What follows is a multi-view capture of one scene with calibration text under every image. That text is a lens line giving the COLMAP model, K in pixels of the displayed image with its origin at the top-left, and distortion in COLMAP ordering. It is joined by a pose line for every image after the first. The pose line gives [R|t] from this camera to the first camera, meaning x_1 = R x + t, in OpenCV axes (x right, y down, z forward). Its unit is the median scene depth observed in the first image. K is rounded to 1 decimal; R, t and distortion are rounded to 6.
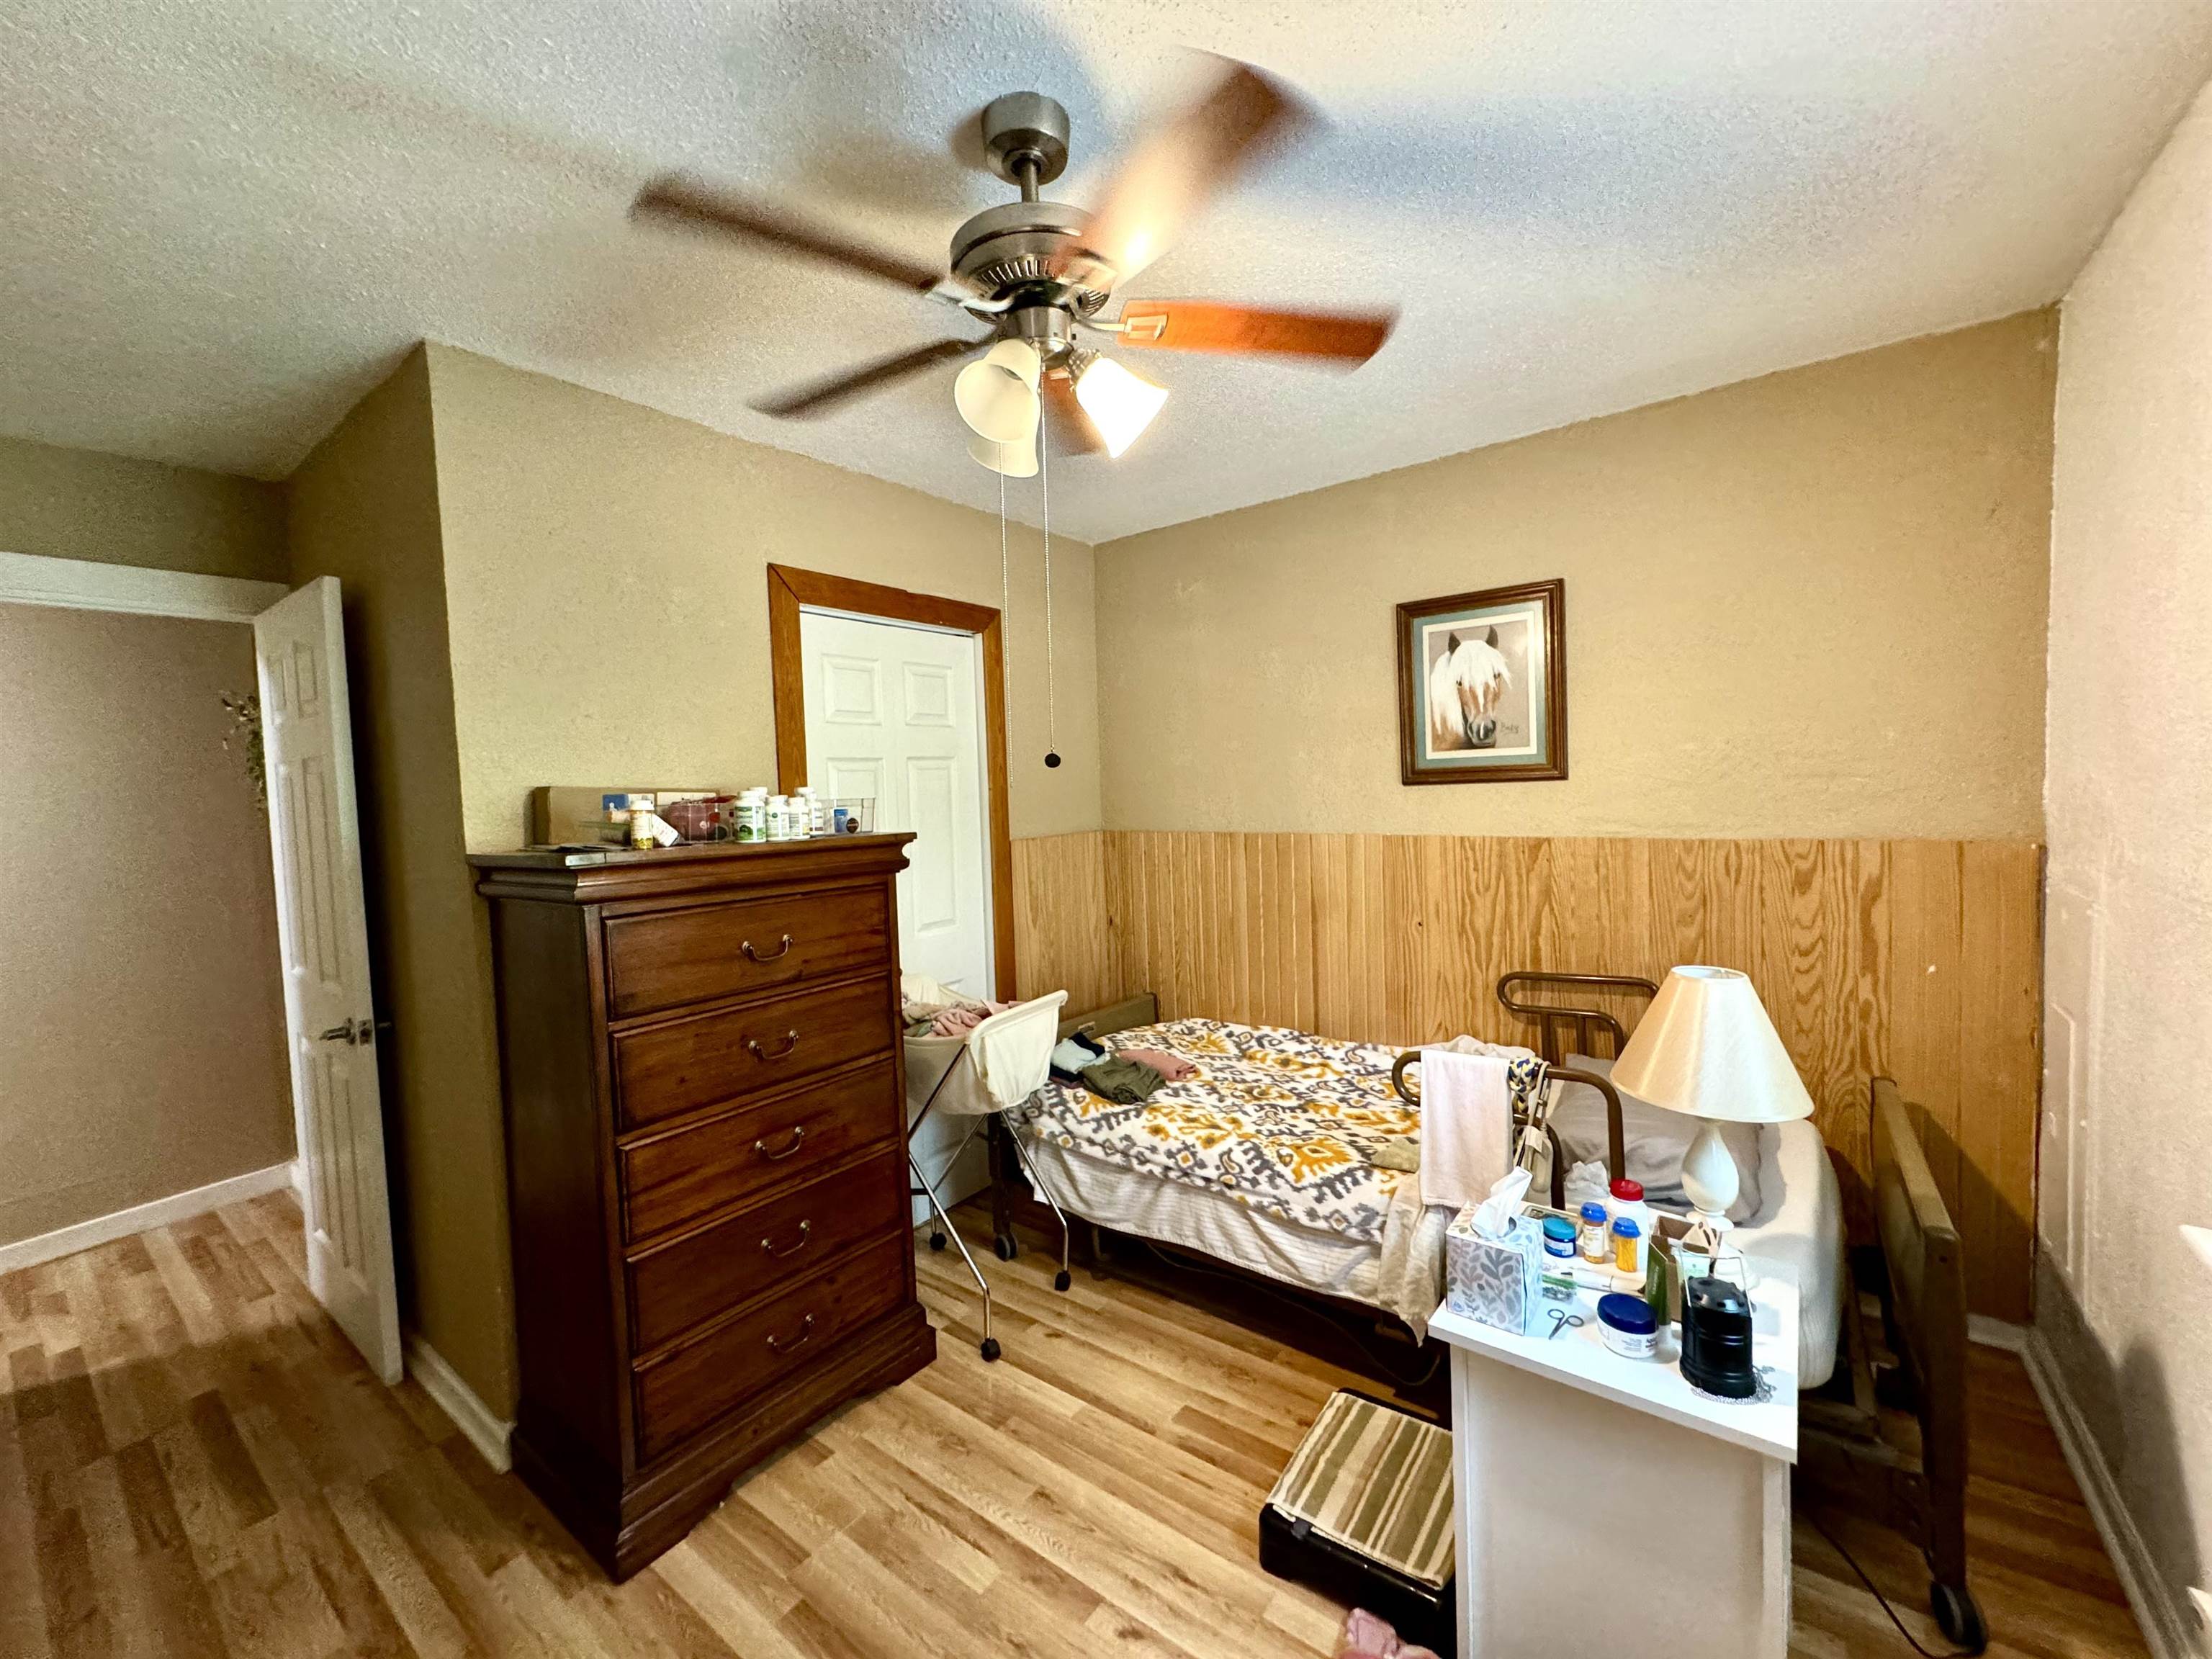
lens RADIAL K [[882.0, 0, 1101.7], [0, 882.0, 826.1], [0, 0, 1]] dist [-0.001558, 0.000311]
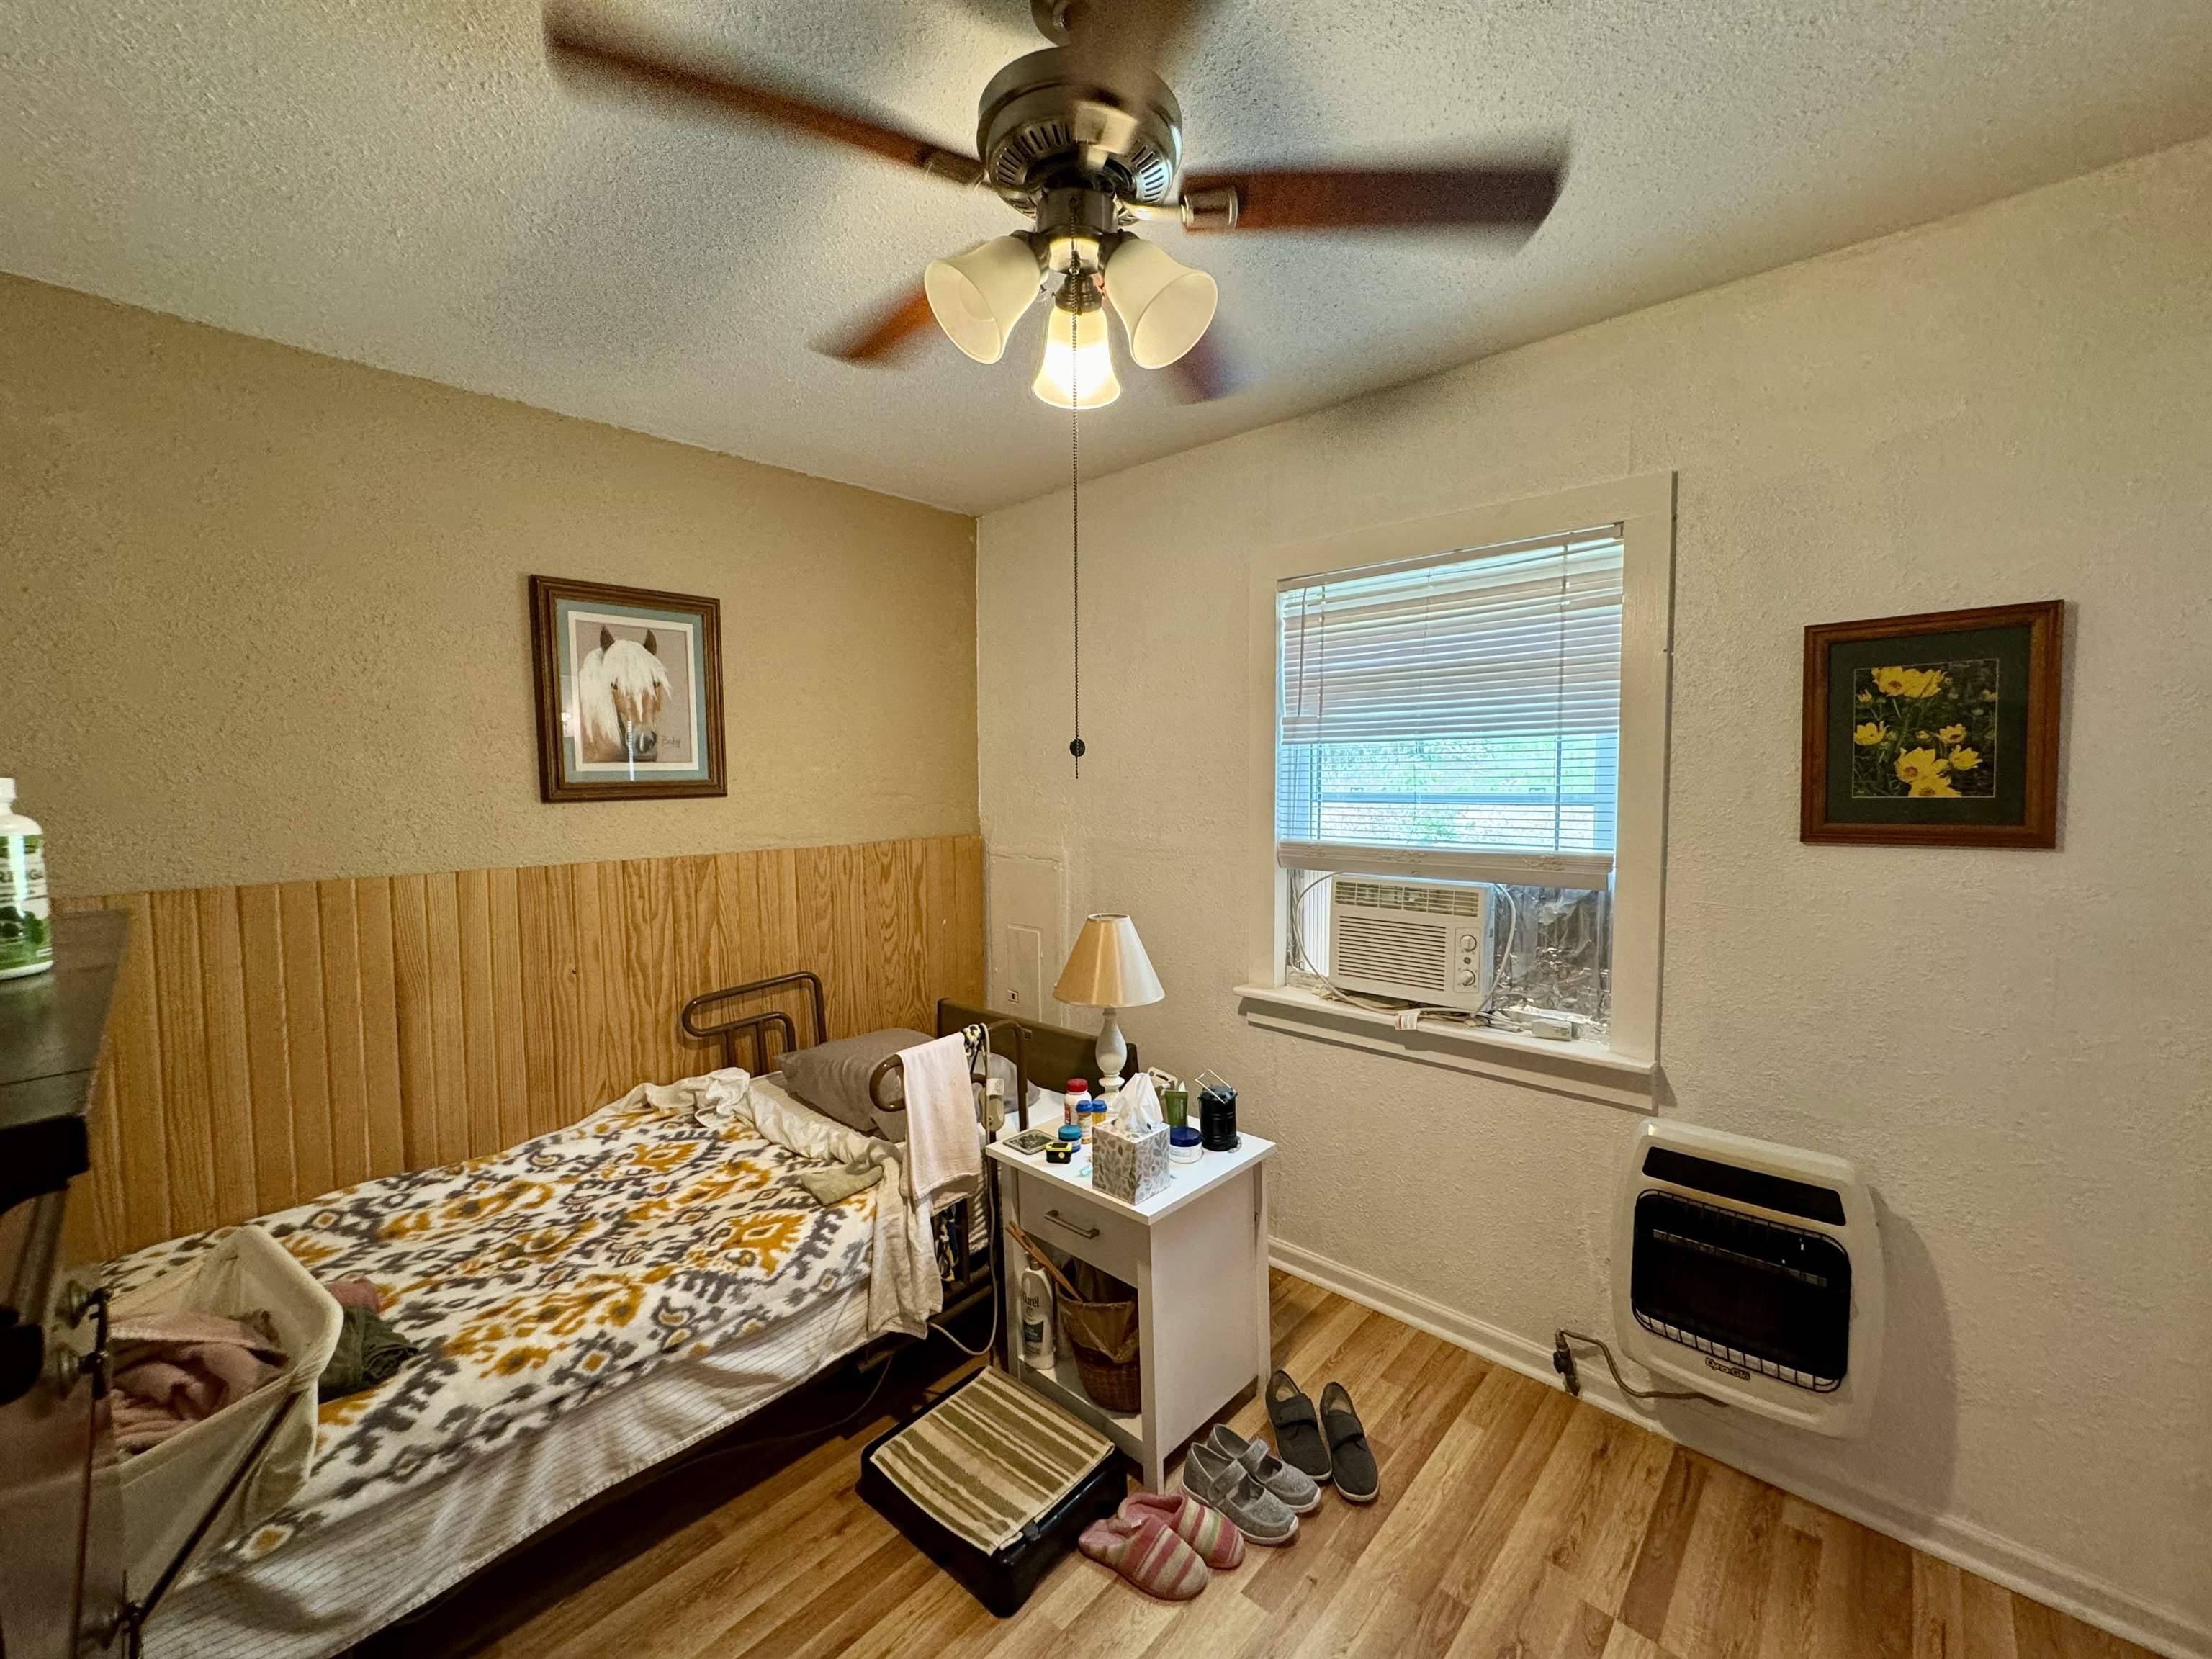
lens RADIAL K [[882.0, 0, 1103.1], [0, 882.0, 824.2], [0, 0, 1]] dist [-0.001558, 0.000311]
pose [[0.095487, -0.018393, 0.995261, -0.476947], [0.061999, 0.997998, 0.012495, -0.006581], [-0.993498, 0.060512, 0.096436, 0.496172]]
